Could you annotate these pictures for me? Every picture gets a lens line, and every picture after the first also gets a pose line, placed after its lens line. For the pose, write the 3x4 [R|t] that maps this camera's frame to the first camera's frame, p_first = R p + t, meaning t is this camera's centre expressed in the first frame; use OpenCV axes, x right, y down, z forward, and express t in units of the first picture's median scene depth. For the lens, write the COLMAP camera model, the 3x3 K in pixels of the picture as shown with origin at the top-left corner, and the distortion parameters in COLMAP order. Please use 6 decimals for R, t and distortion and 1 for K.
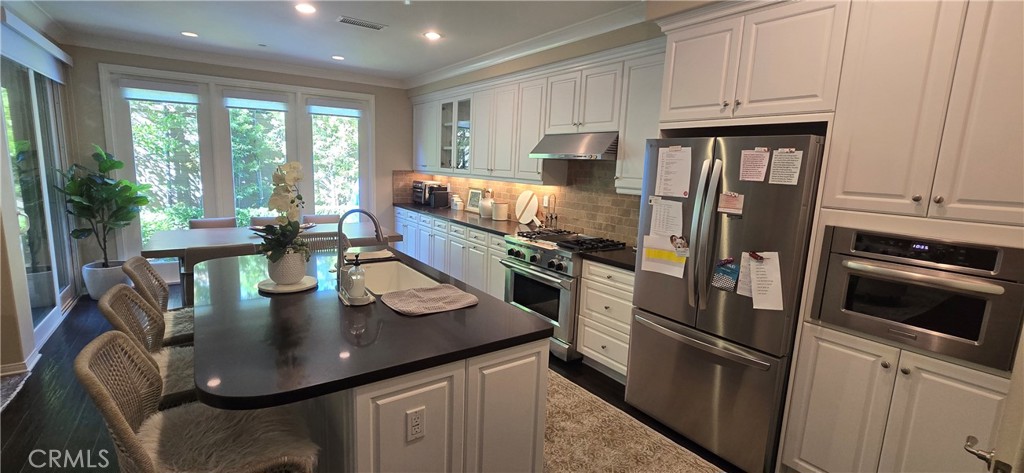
lens RADIAL K [[441.9, 0, 510.7], [0, 441.9, 235.4], [0, 0, 1]] dist [-0.000596, -0.000018]
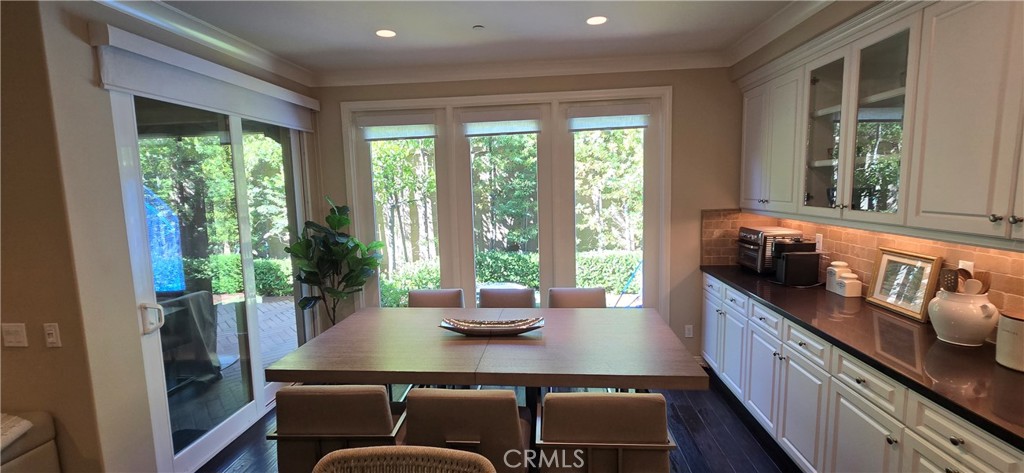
lens RADIAL K [[441.9, 0, 510.7], [0, 441.9, 235.4], [0, 0, 1]] dist [-0.000596, -0.000018]
pose [[0.767864, 0.012010, -0.640500, -0.102011], [-0.045007, 0.998365, -0.035237, -0.096382], [0.639030, 0.055885, 0.767149, 0.463516]]
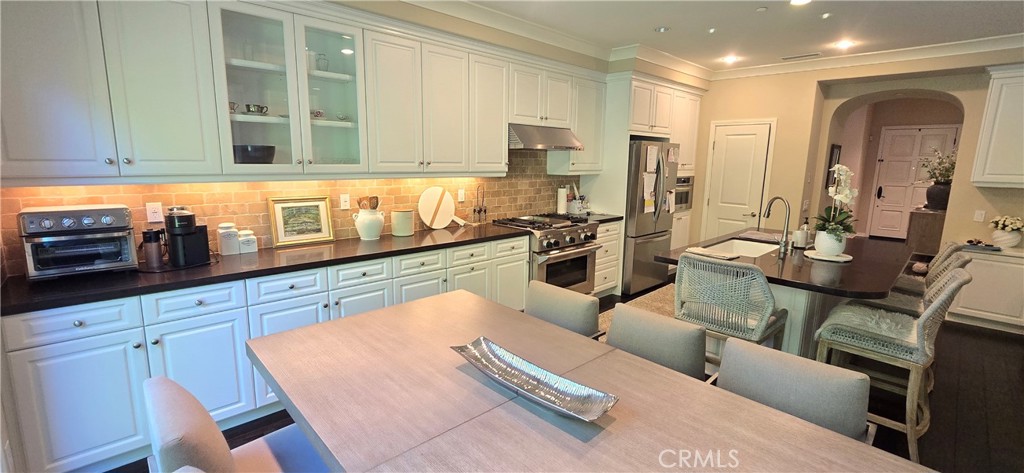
lens RADIAL K [[427.5, 0, 507.6], [0, 427.5, 233.5], [0, 0, 1]] dist [-0.001993, -0.000306]
pose [[-0.140235, -0.210727, 0.967434, -0.646230], [0.136943, 0.963570, 0.229736, -0.156343], [-0.980602, 0.164700, -0.106269, 0.845517]]
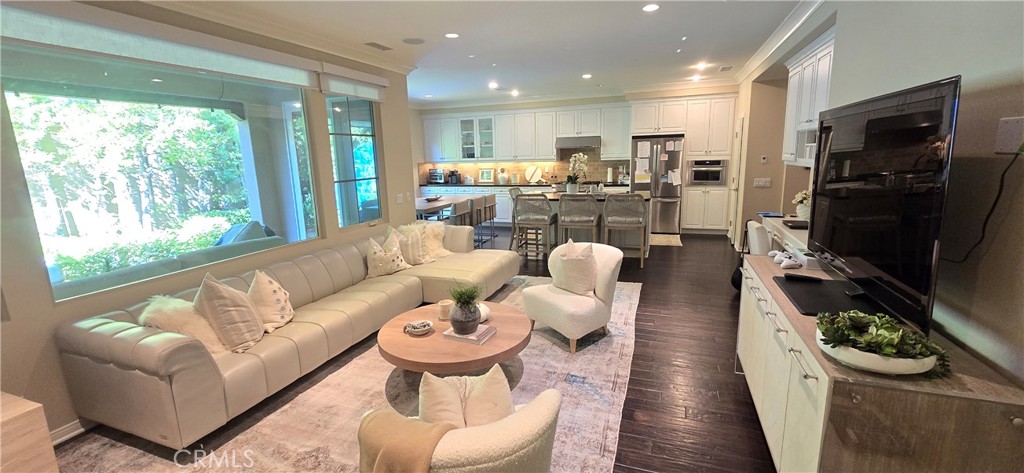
lens RADIAL K [[419.3, 0, 509.1], [0, 419.3, 234.3], [0, 0, 1]] dist [-0.002967, -0.000900]
pose [[0.823742, -0.168288, 0.541414, -0.979712], [0.150616, 0.985574, 0.077190, 0.035616], [-0.546594, 0.017961, 0.837205, -0.446809]]
